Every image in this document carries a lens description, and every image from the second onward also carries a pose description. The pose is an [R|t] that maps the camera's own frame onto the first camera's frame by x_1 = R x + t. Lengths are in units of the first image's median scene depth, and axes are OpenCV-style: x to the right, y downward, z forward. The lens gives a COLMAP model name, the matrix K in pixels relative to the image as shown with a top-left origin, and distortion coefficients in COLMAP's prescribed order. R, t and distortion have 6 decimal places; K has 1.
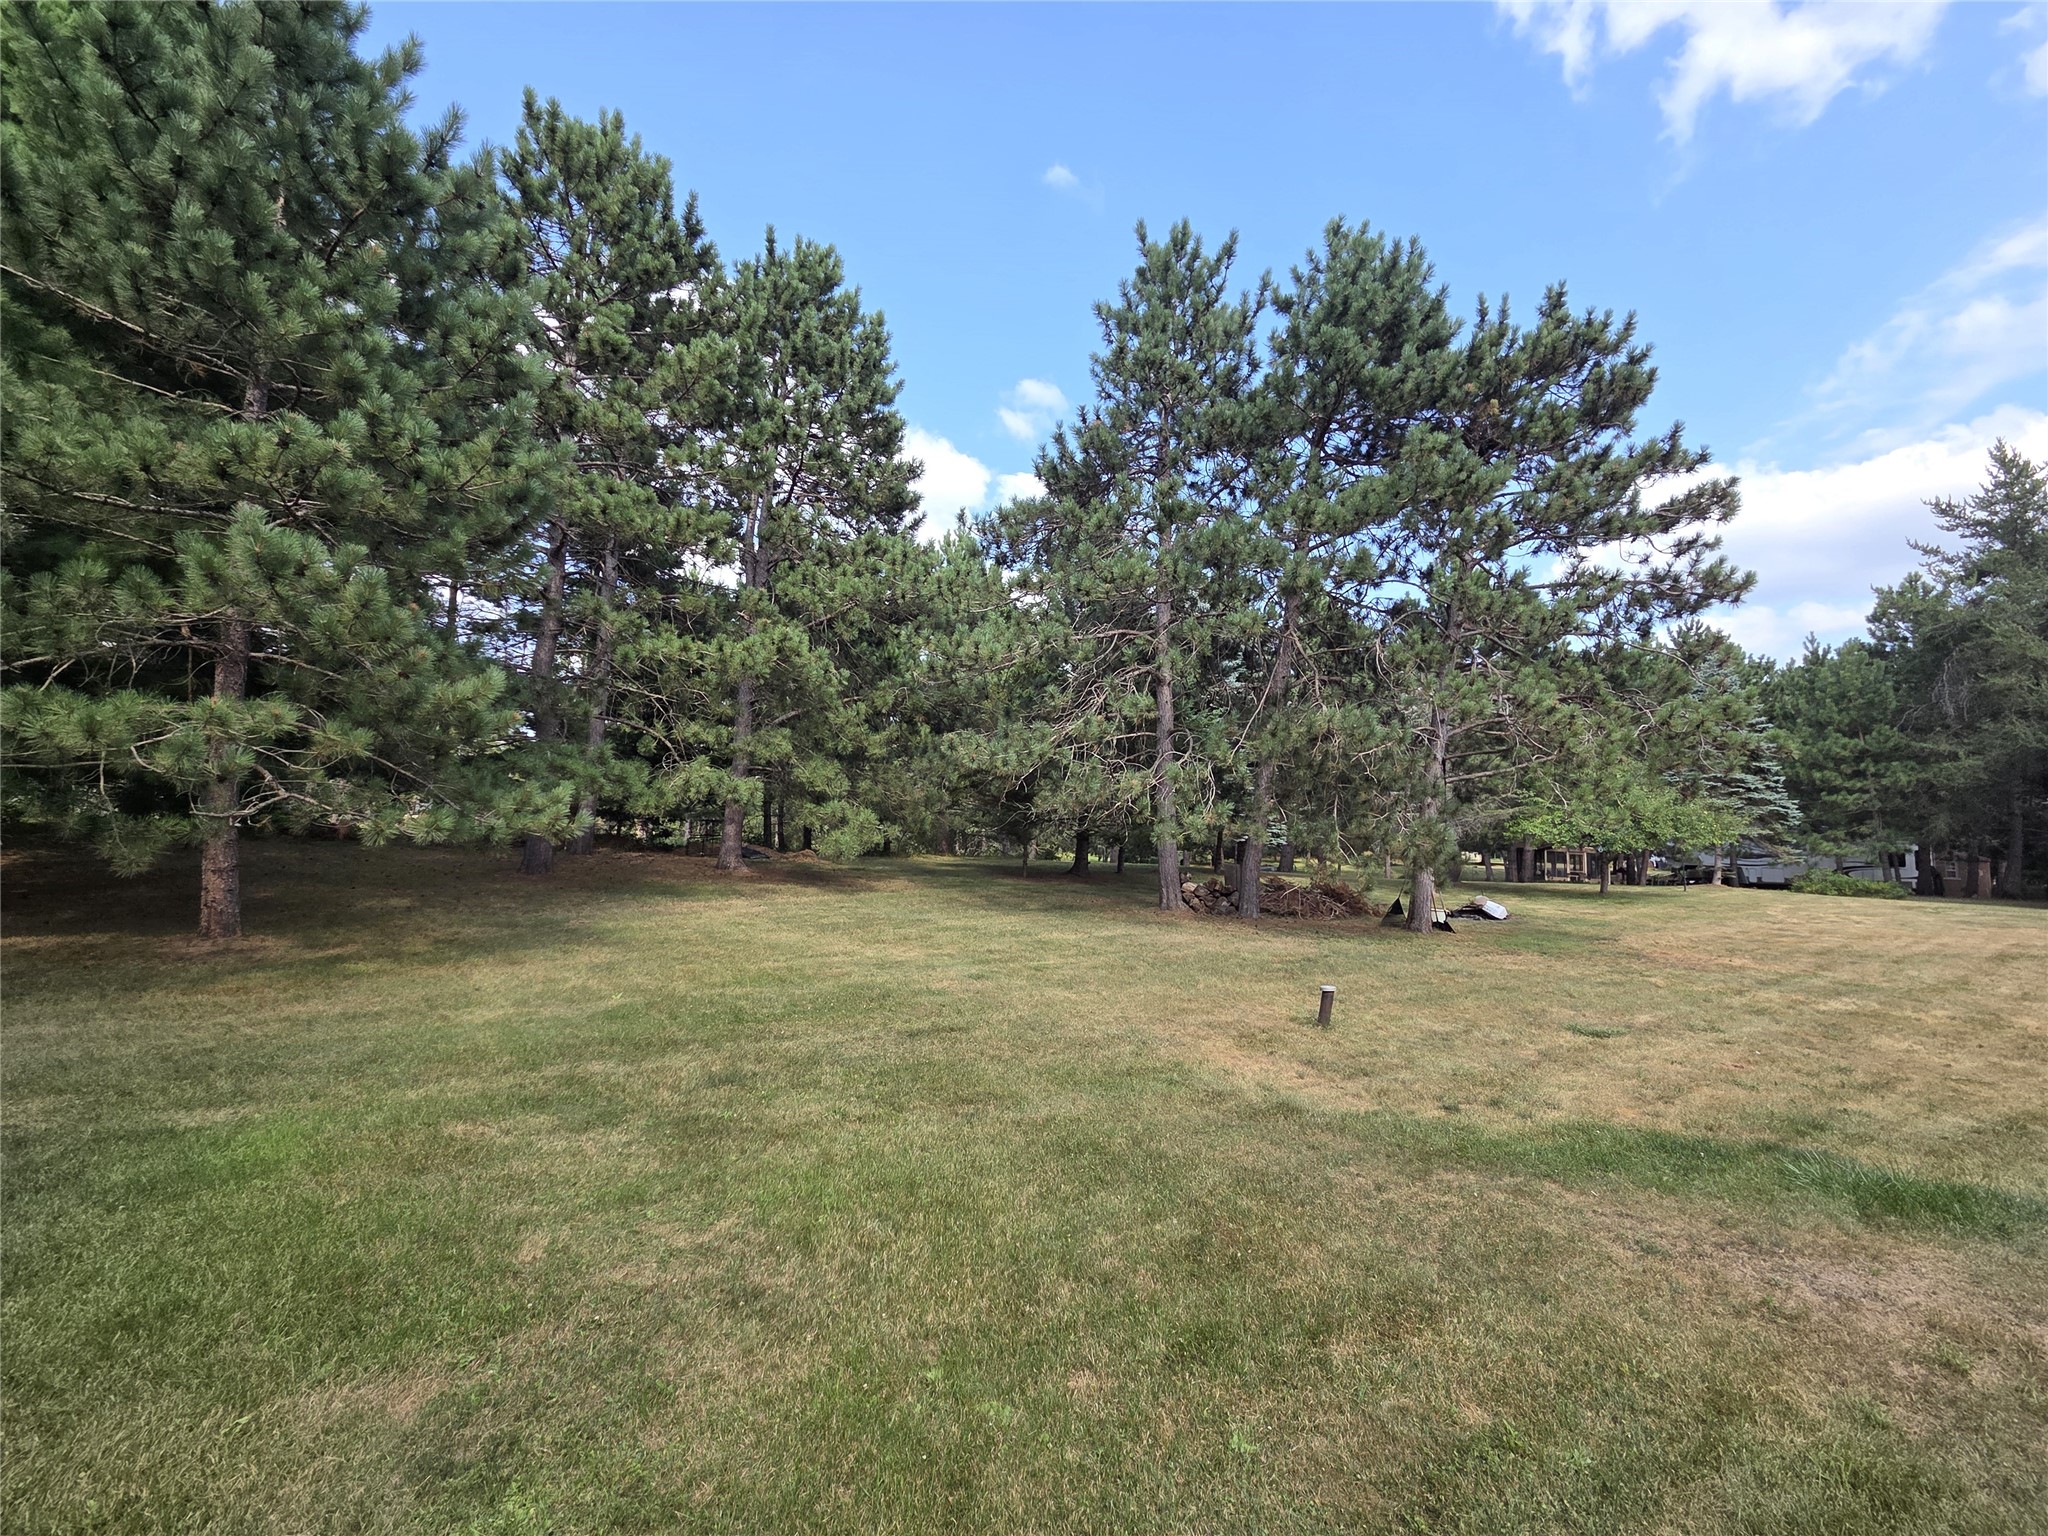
lens RADIAL K [[834.8, 0, 1011.7], [0, 834.8, 756.8], [0, 0, 1]] dist [0.001874, -0.002333]
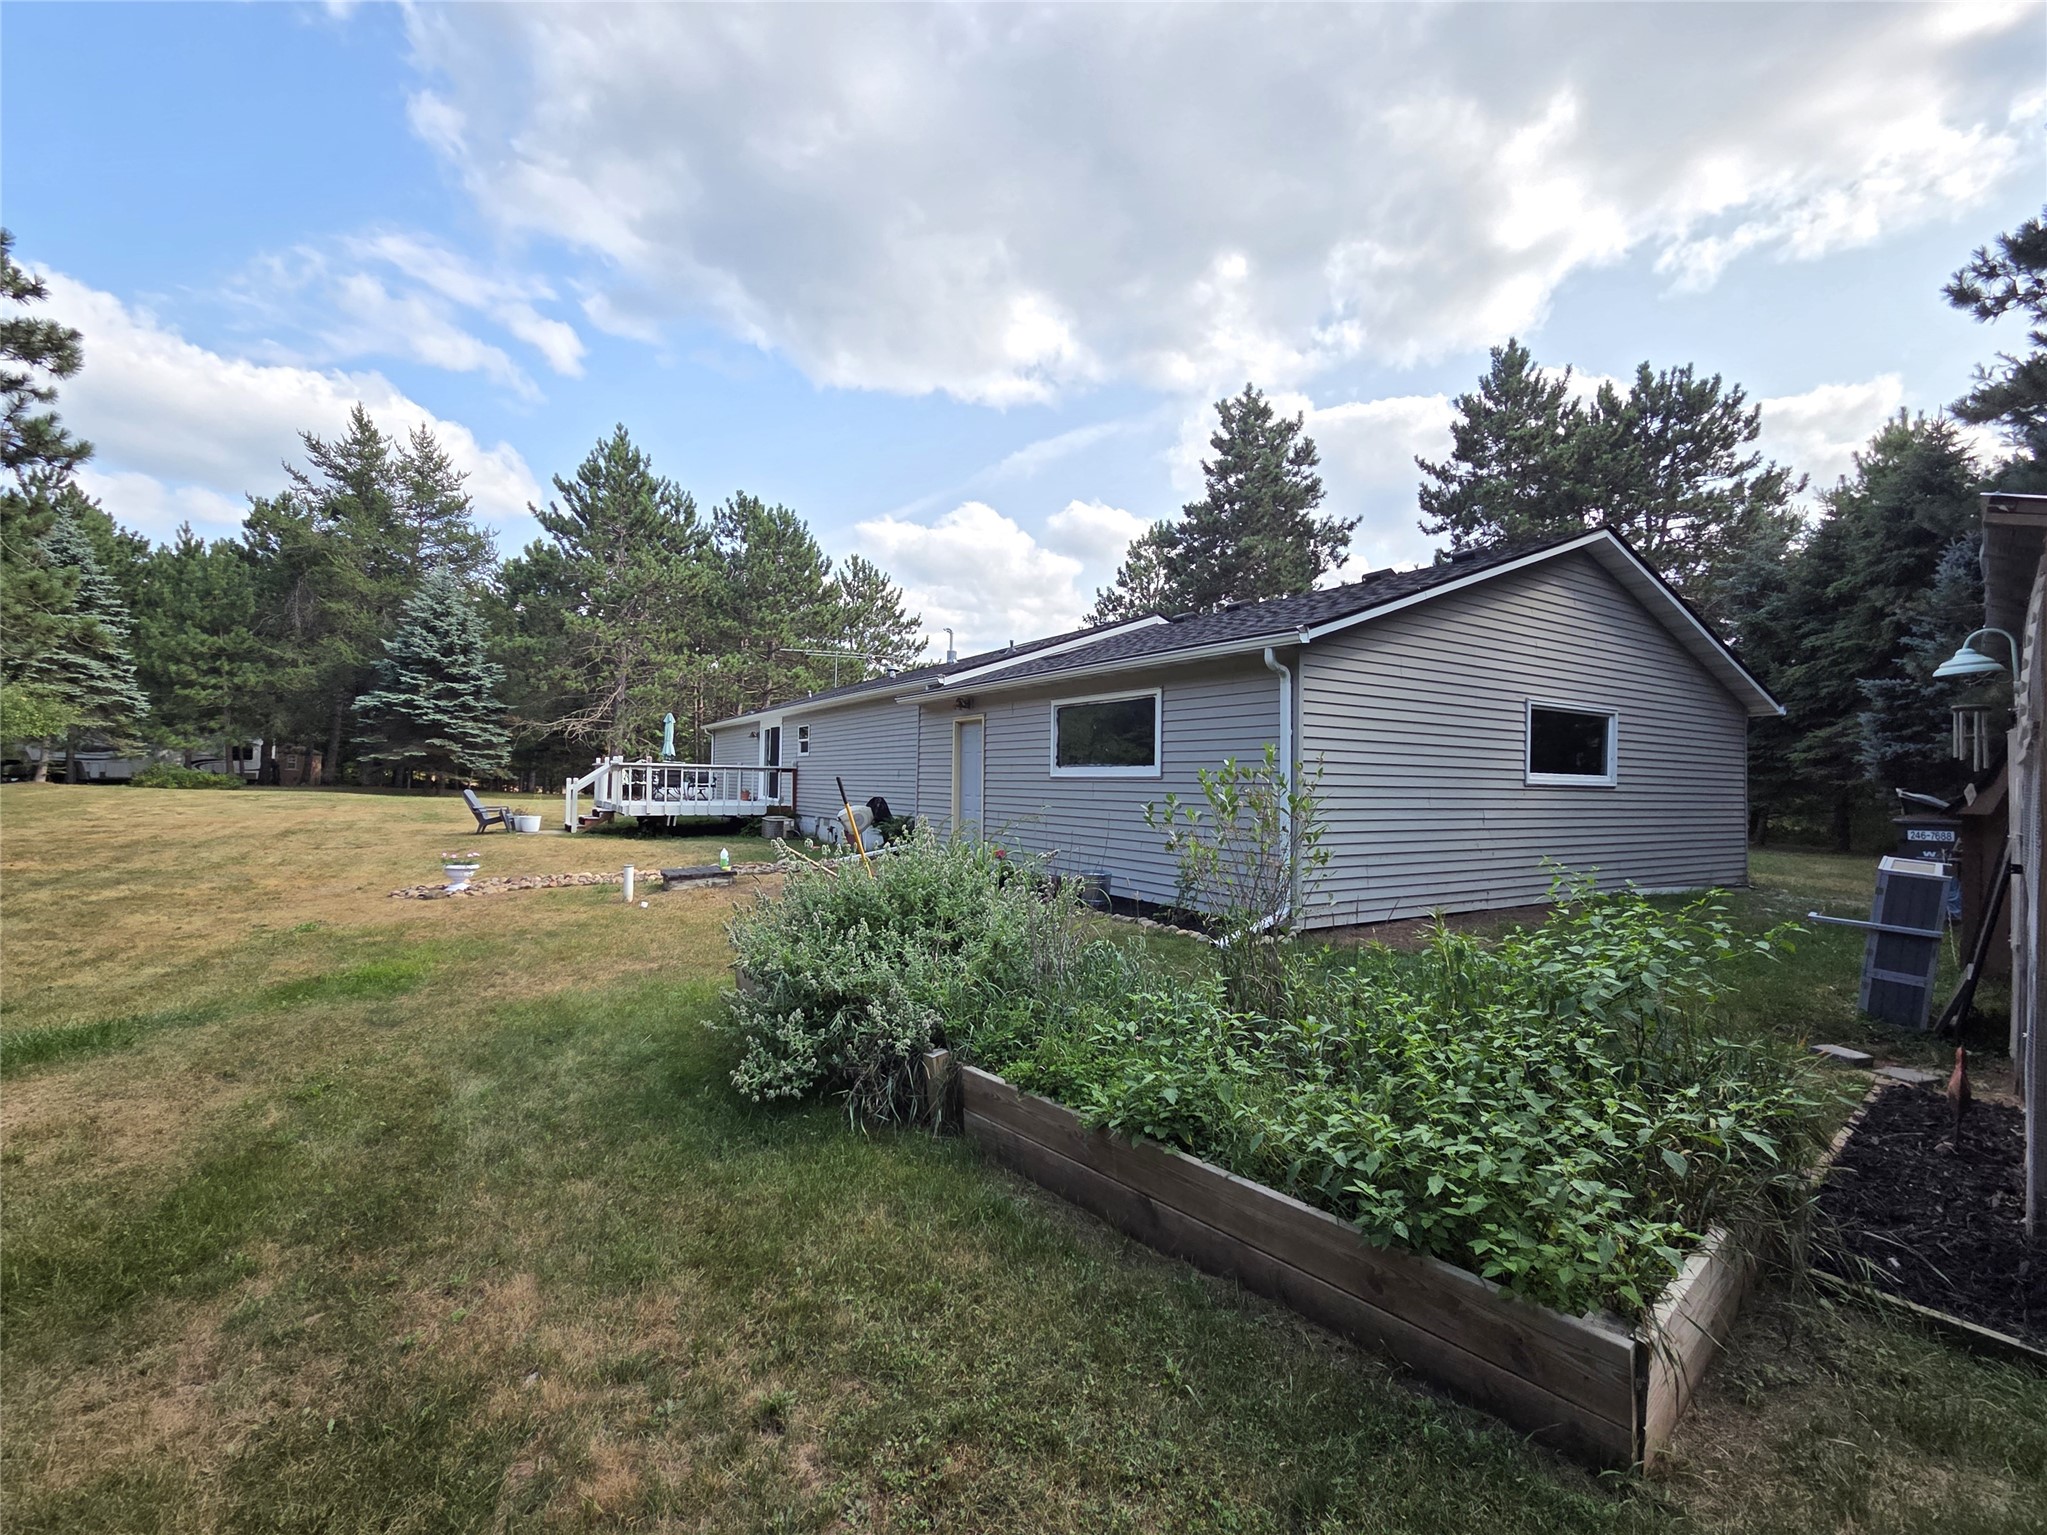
lens RADIAL K [[864.3, 0, 1011.3], [0, 864.3, 757.9], [0, 0, 1]] dist [0.002223, 0.000196]
pose [[0.049451, -0.006519, 0.998755, -0.011339], [-0.121824, 0.992473, 0.012510, -0.007923], [-0.991319, -0.122291, 0.048284, -0.057718]]
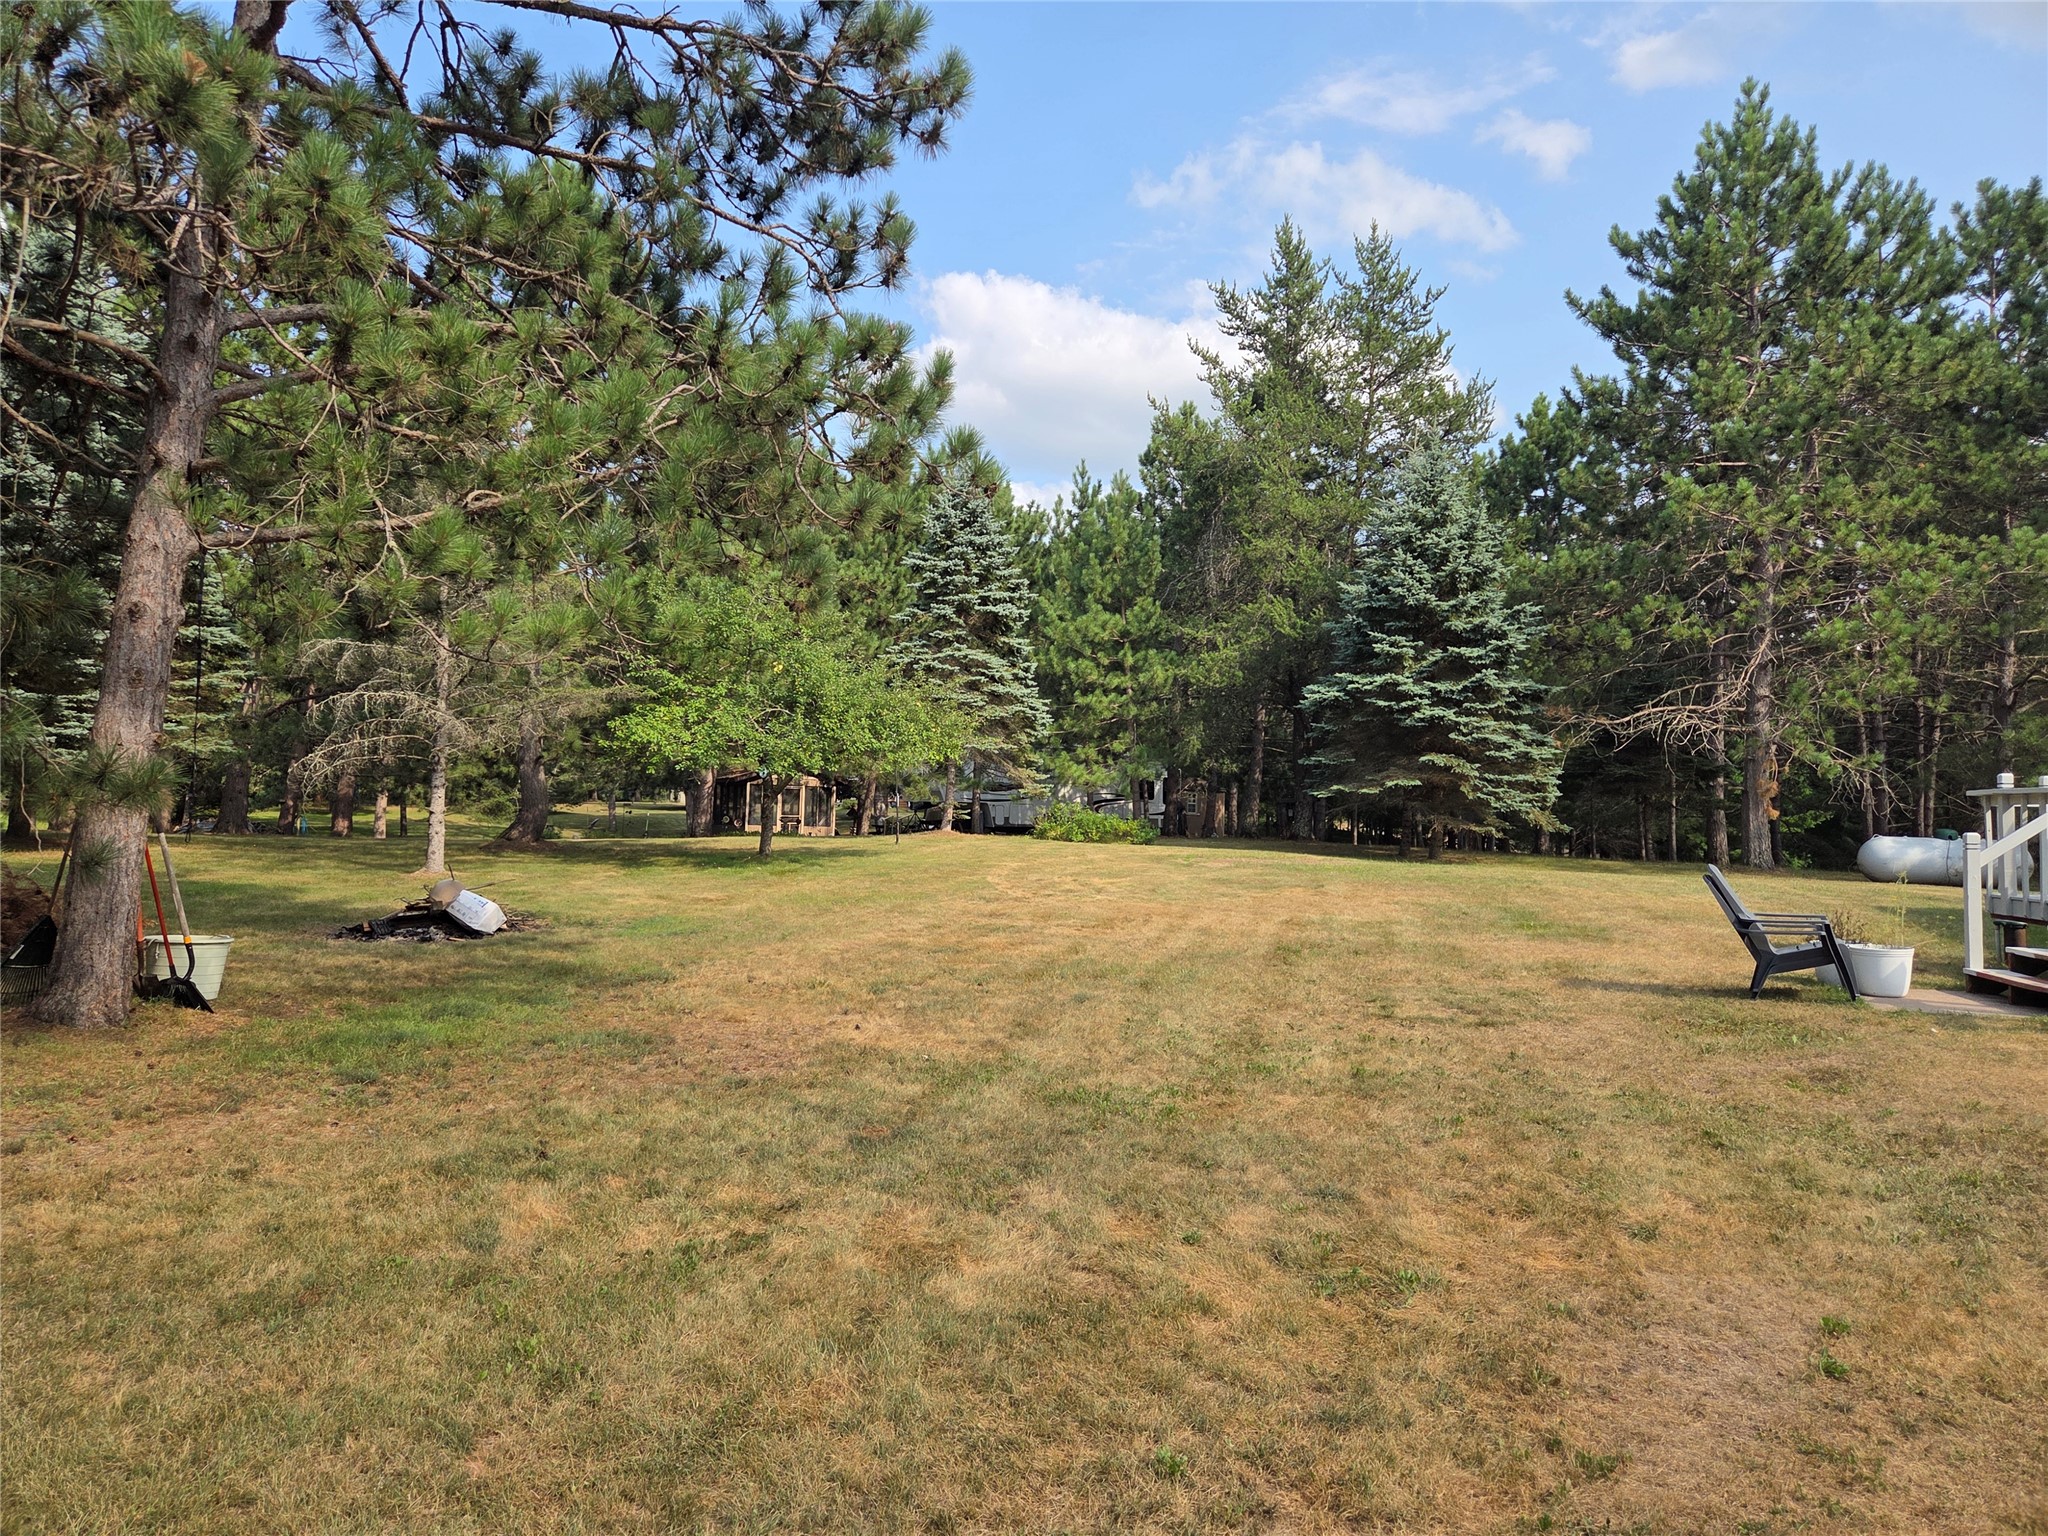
lens RADIAL K [[1343.0, 0, 1026.0], [0, 1343.0, 743.6], [0, 0, 1]] dist [0.080899, -0.068439]
pose [[0.747938, 0.012995, 0.663641, 0.281695], [-0.063022, 0.996682, 0.051511, 0.041557], [-0.660770, -0.080351, 0.746275, 0.273174]]
